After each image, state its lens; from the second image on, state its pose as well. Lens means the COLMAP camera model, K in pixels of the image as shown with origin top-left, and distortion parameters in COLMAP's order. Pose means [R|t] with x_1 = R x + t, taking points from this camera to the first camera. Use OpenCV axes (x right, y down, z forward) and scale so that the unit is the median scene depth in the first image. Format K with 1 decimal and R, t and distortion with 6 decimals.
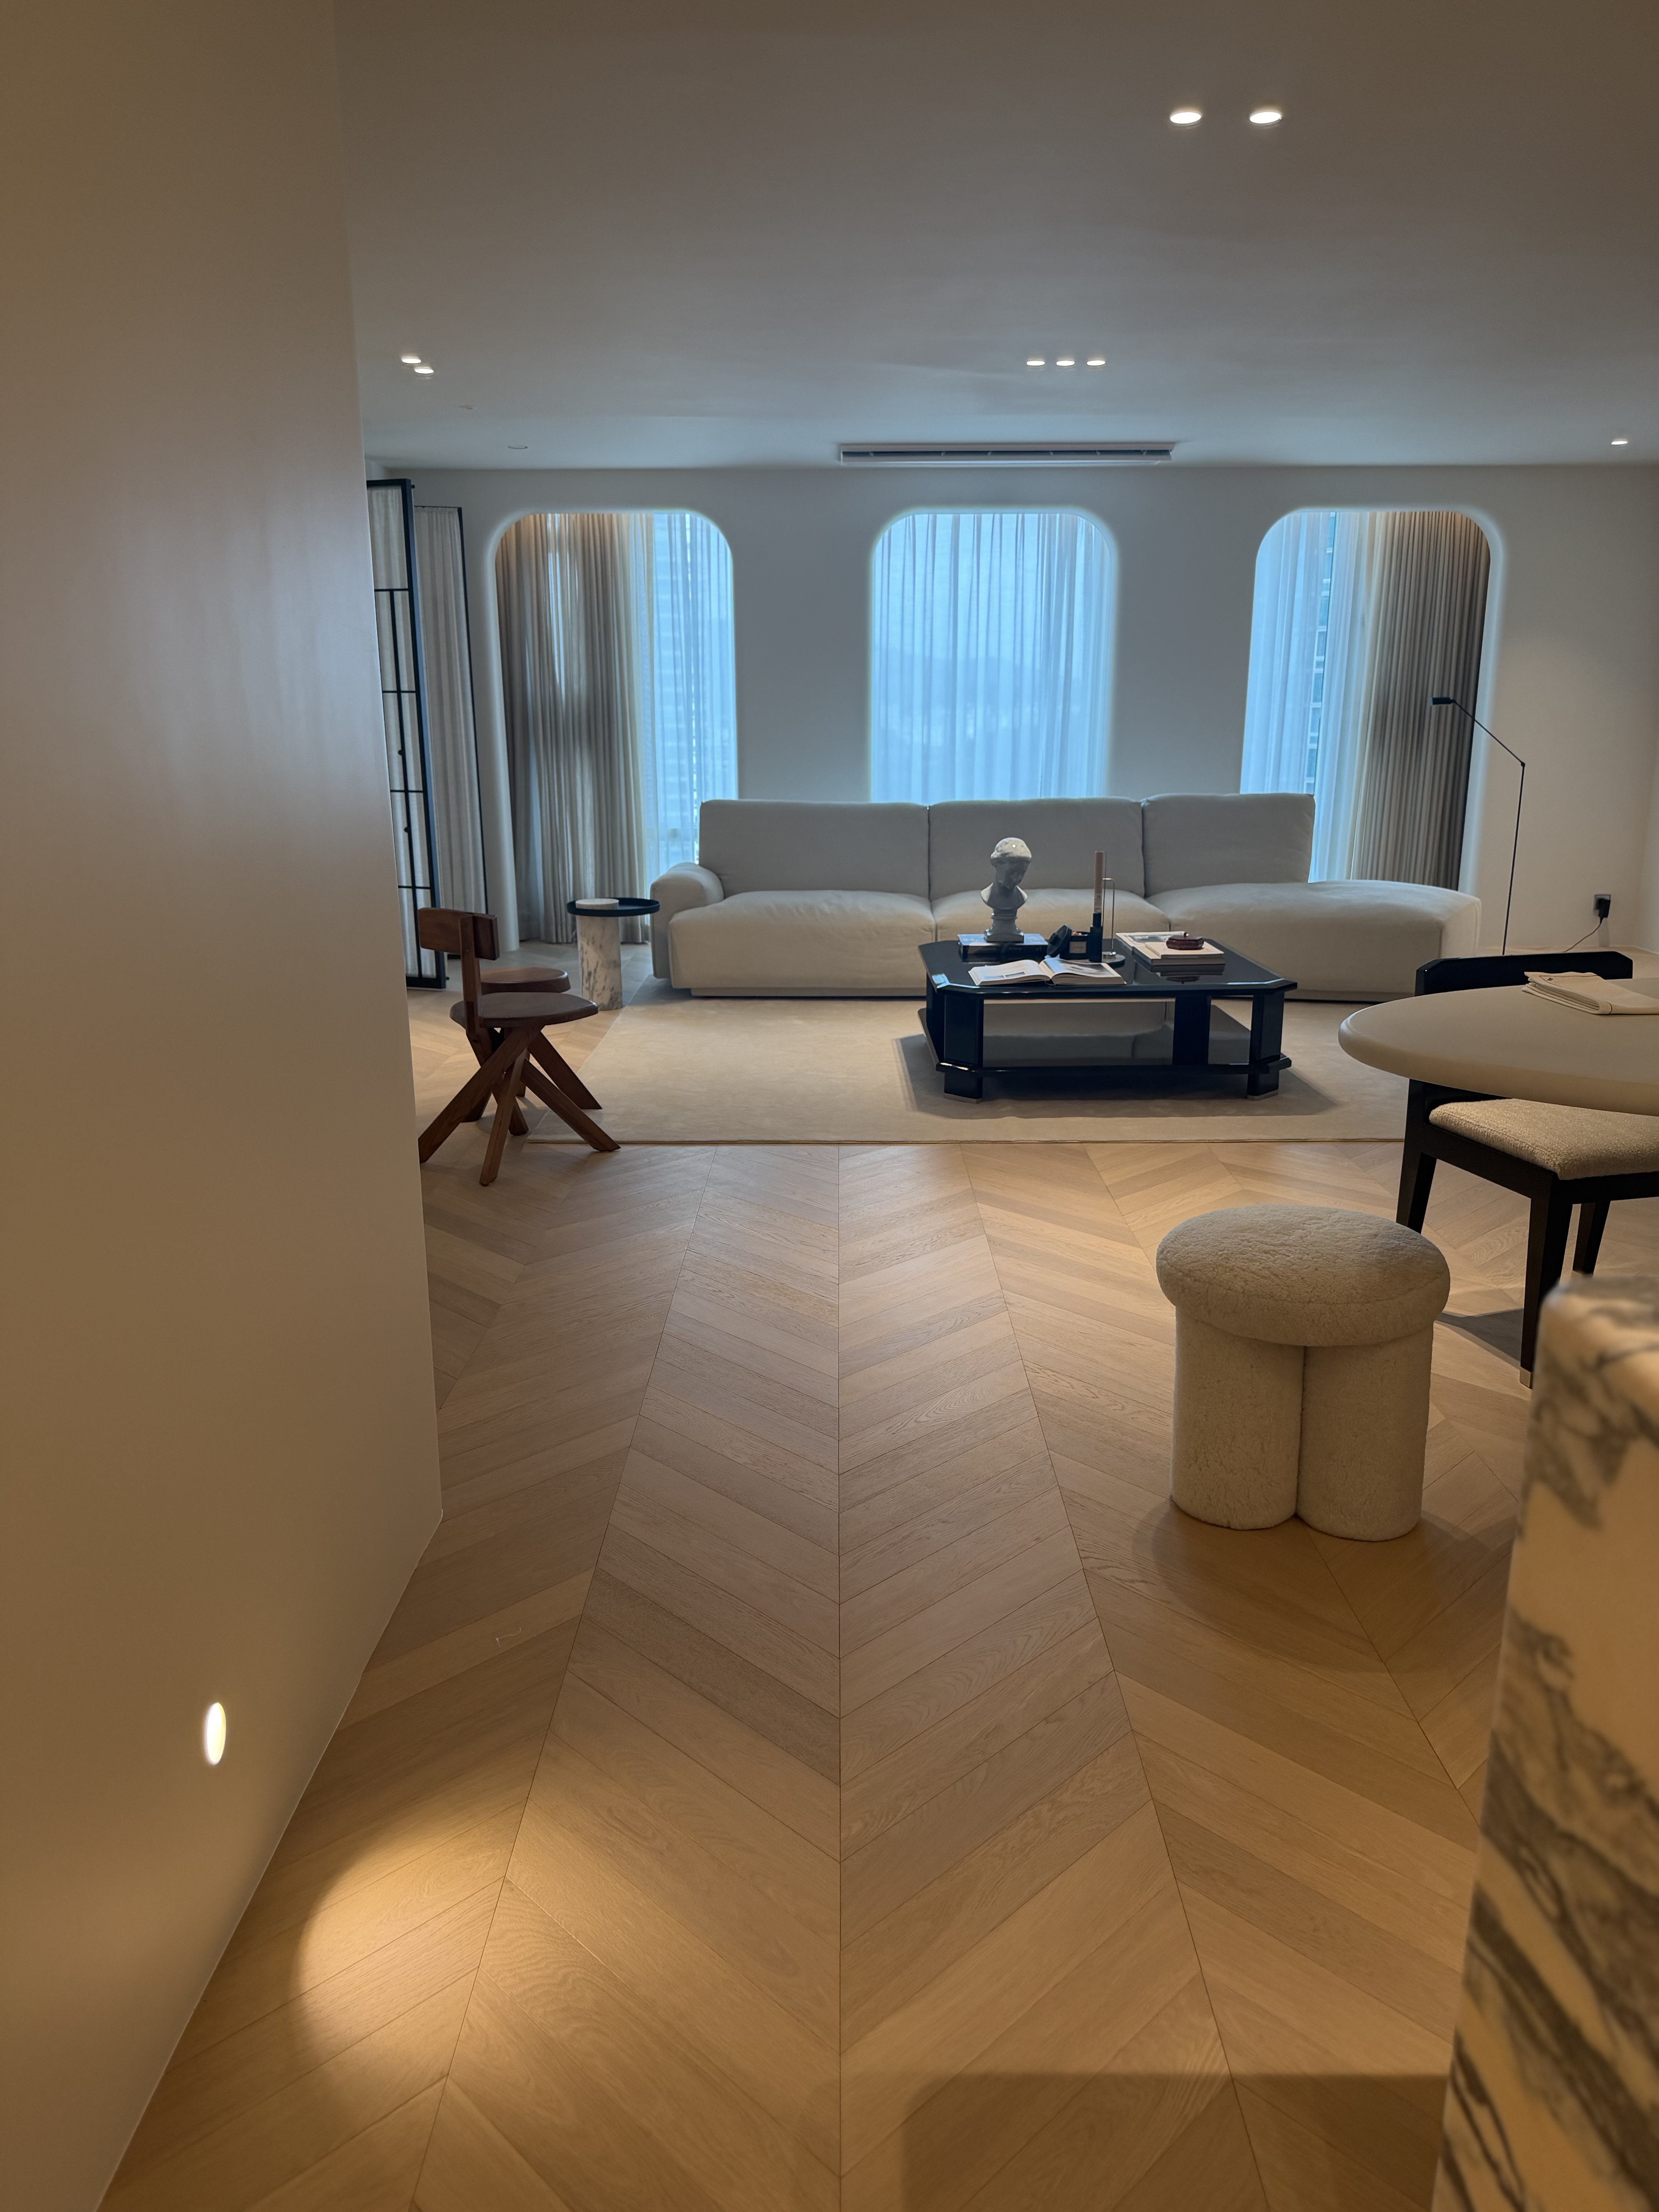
lens RADIAL K [[1569.0, 0, 839.6], [0, 1569.0, 1120.4], [0, 0, 1]] dist [0.061325, -0.074829]
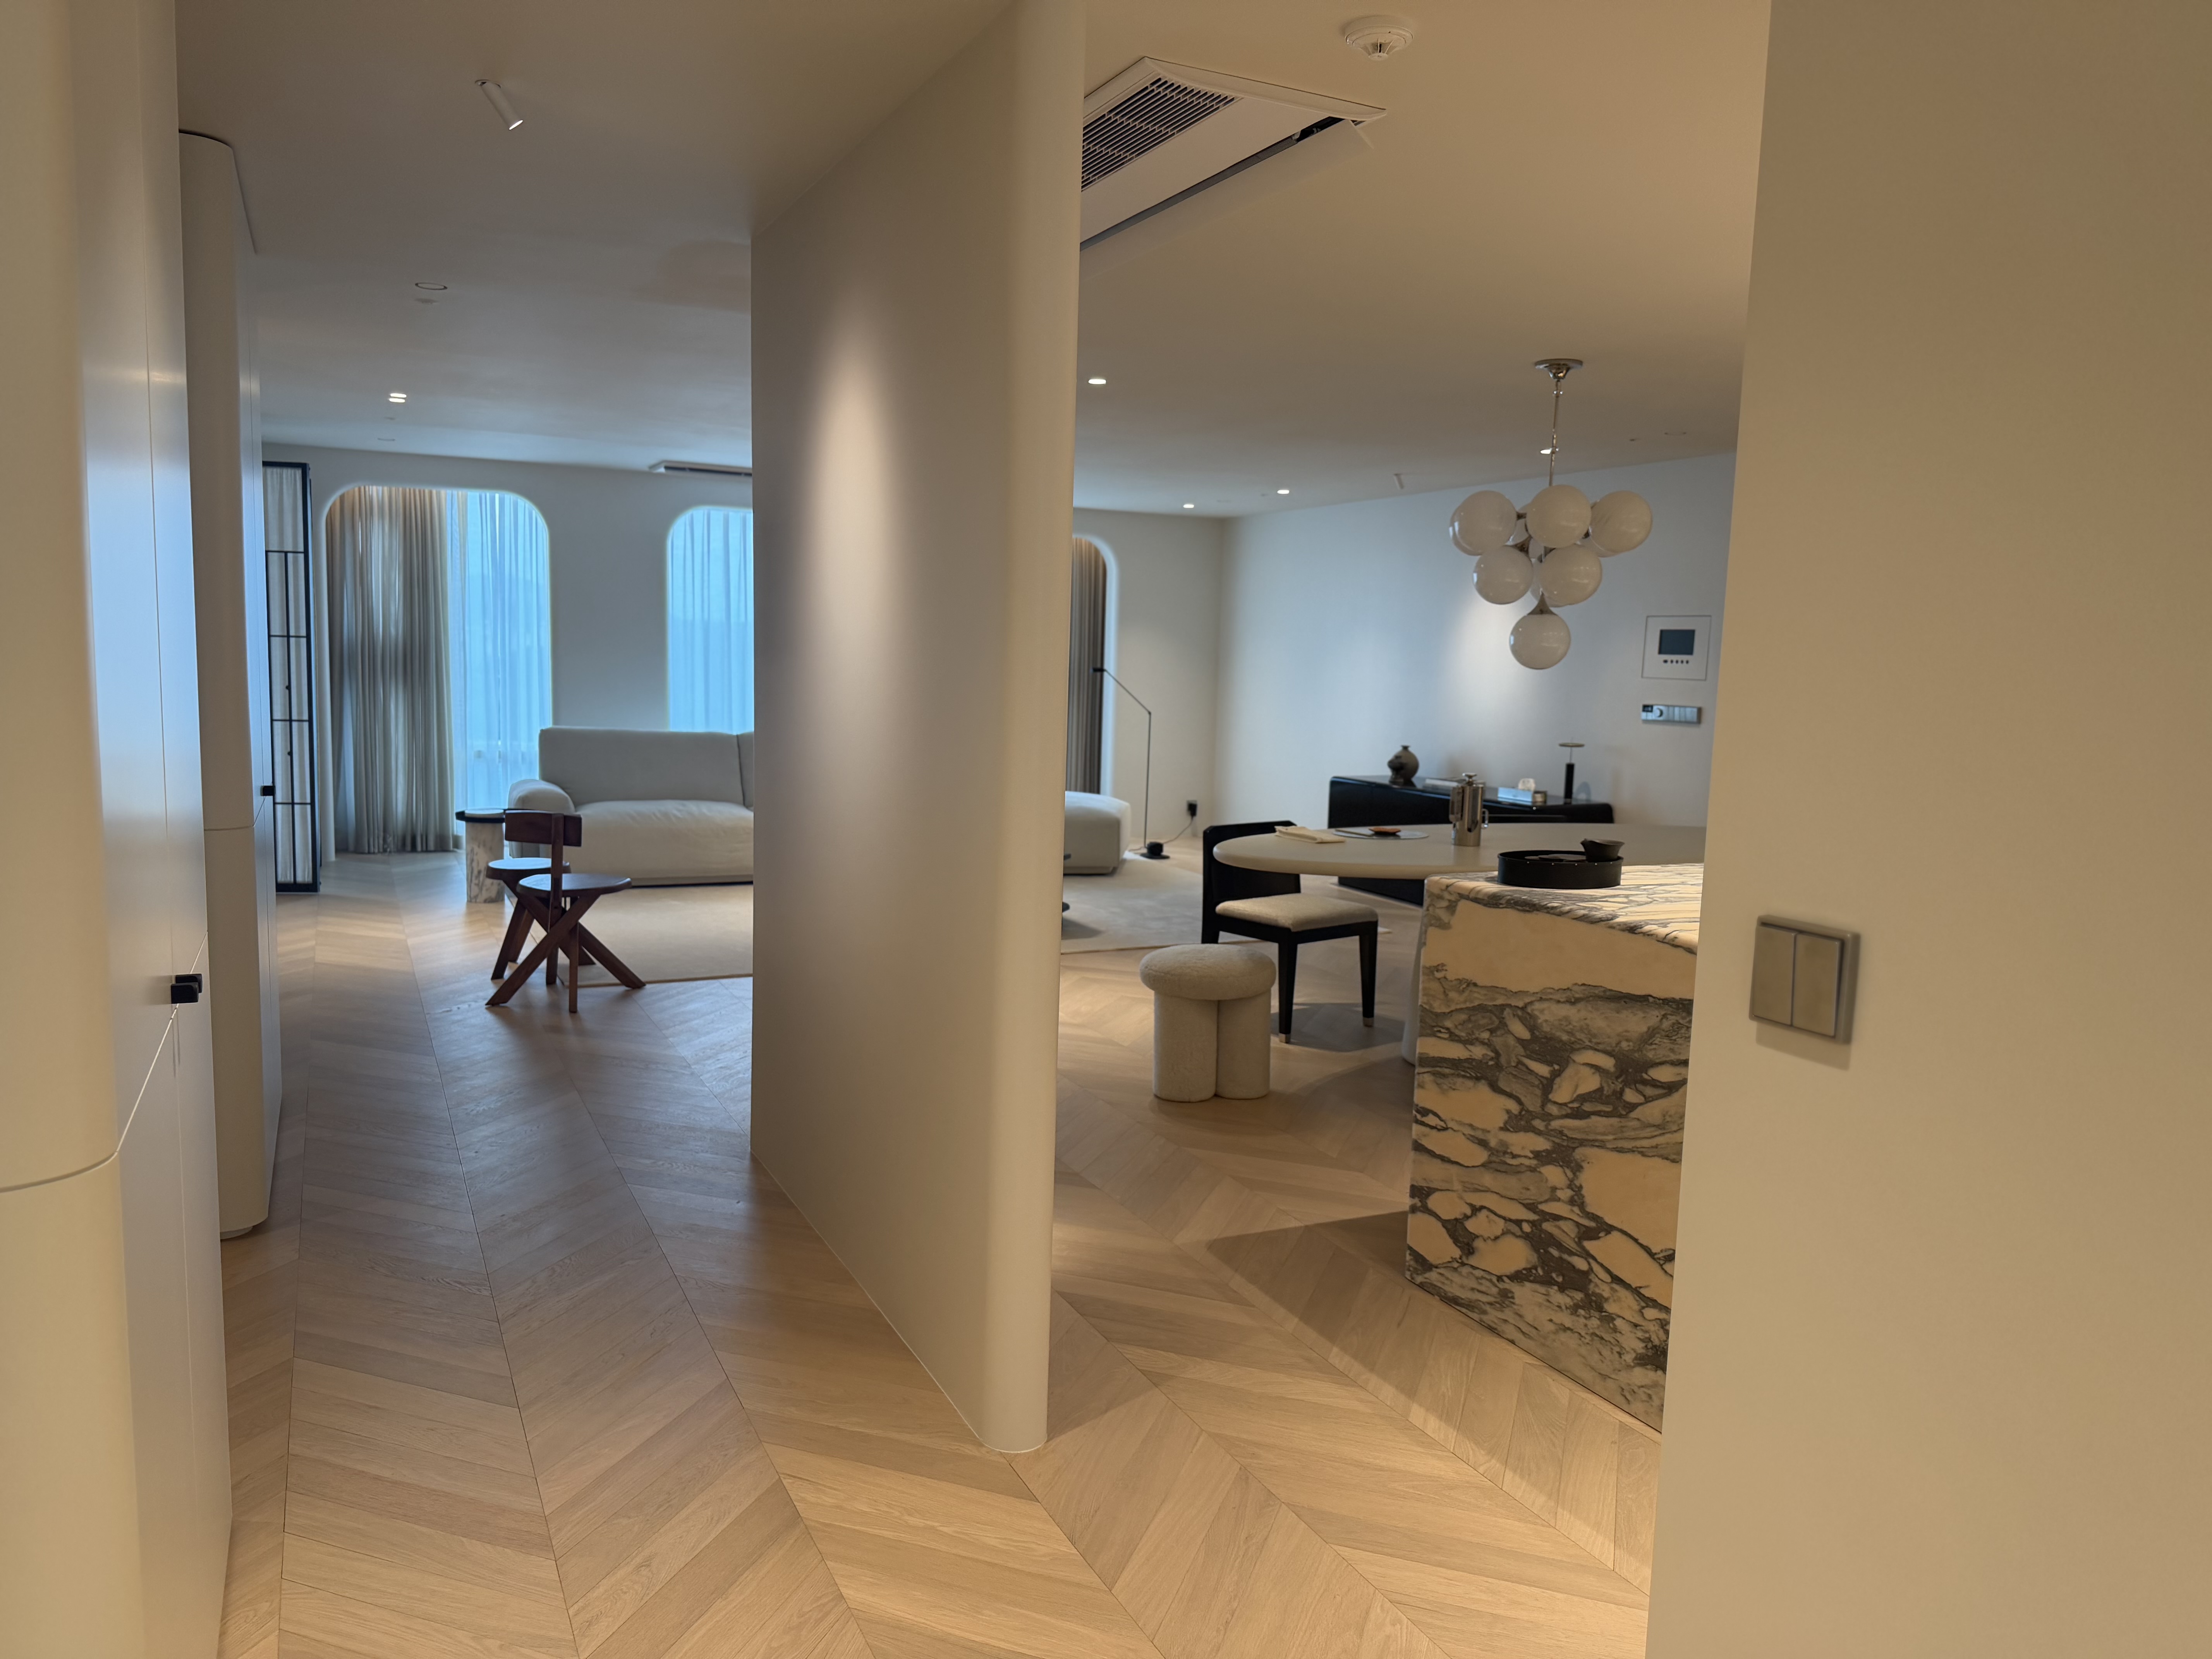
lens RADIAL K [[1559.1, 0, 1106.4], [0, 1559.1, 818.9], [0, 0, 1]] dist [0.146960, -0.294488]
pose [[0.898438, -0.018139, 0.438726, -0.255073], [0.079389, 0.989390, -0.121671, 0.050100], [-0.431864, 0.144144, 0.890346, -0.273782]]
